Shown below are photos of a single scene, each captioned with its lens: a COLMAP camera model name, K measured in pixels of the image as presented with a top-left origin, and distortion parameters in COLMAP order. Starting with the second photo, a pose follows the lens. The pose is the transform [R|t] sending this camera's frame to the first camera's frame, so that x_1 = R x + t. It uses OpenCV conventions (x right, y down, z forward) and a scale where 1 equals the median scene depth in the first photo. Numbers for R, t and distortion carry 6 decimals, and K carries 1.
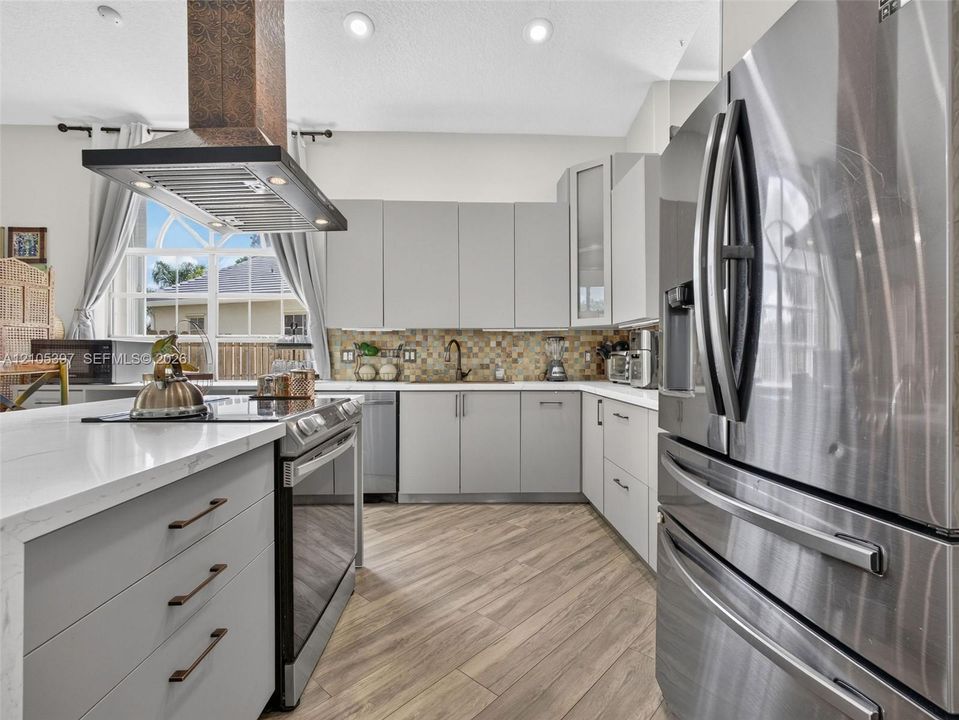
lens RADIAL K [[457.9, 0, 482.0], [0, 457.9, 358.4], [0, 0, 1]] dist [-0.008346, 0.003252]
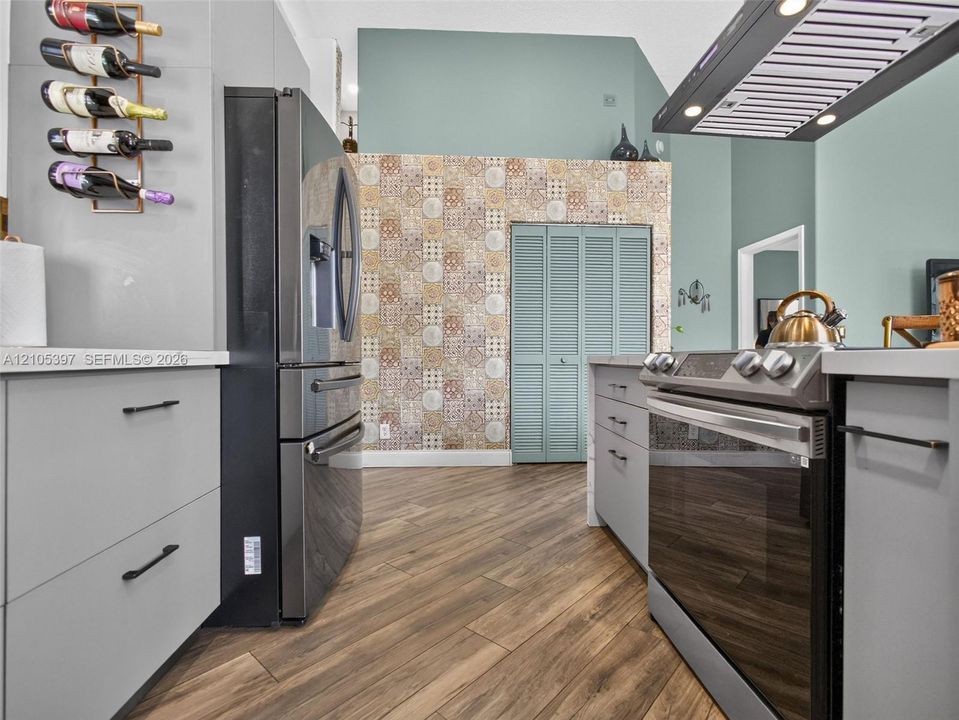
lens RADIAL K [[457.9, 0, 492.0], [0, 457.9, 356.6], [0, 0, 1]] dist [-0.008346, 0.003252]
pose [[-0.999372, -0.001143, -0.035406, 0.004613], [-0.000857, 0.999967, -0.008084, 0.056189], [0.035414, -0.008048, -0.999340, 0.779499]]
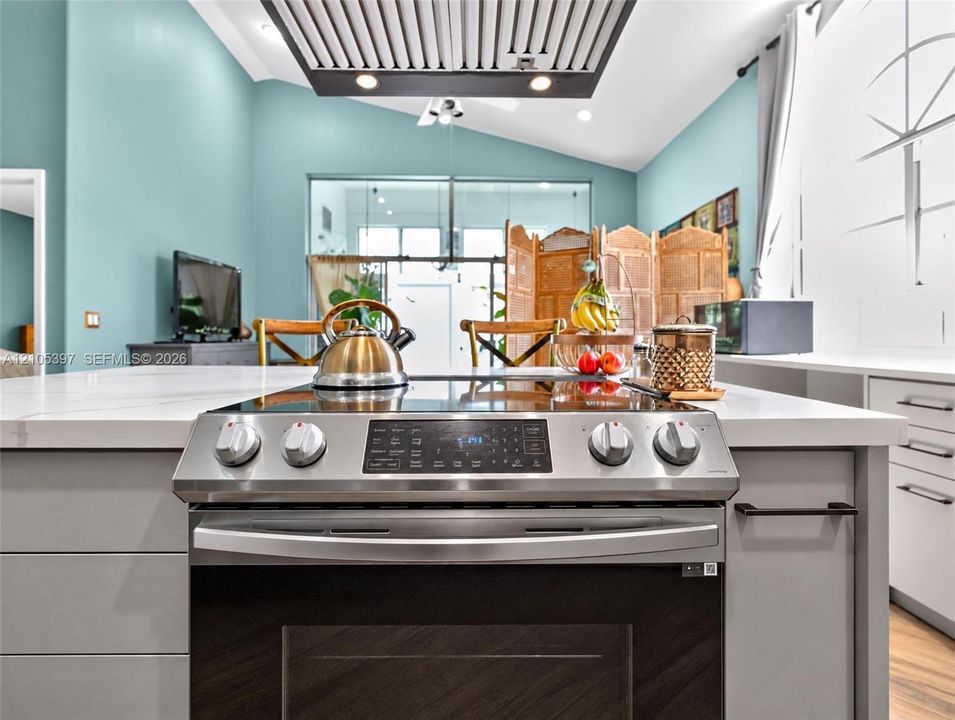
lens RADIAL K [[463.0, 0, 476.9], [0, 463.0, 336.2], [0, 0, 1]] dist [-0.005137, 0.000361]
pose [[-0.008599, 0.002754, -0.999959, 0.013206], [0.003145, 0.999991, 0.002727, 0.019408], [0.999958, -0.003121, -0.008607, 0.475204]]
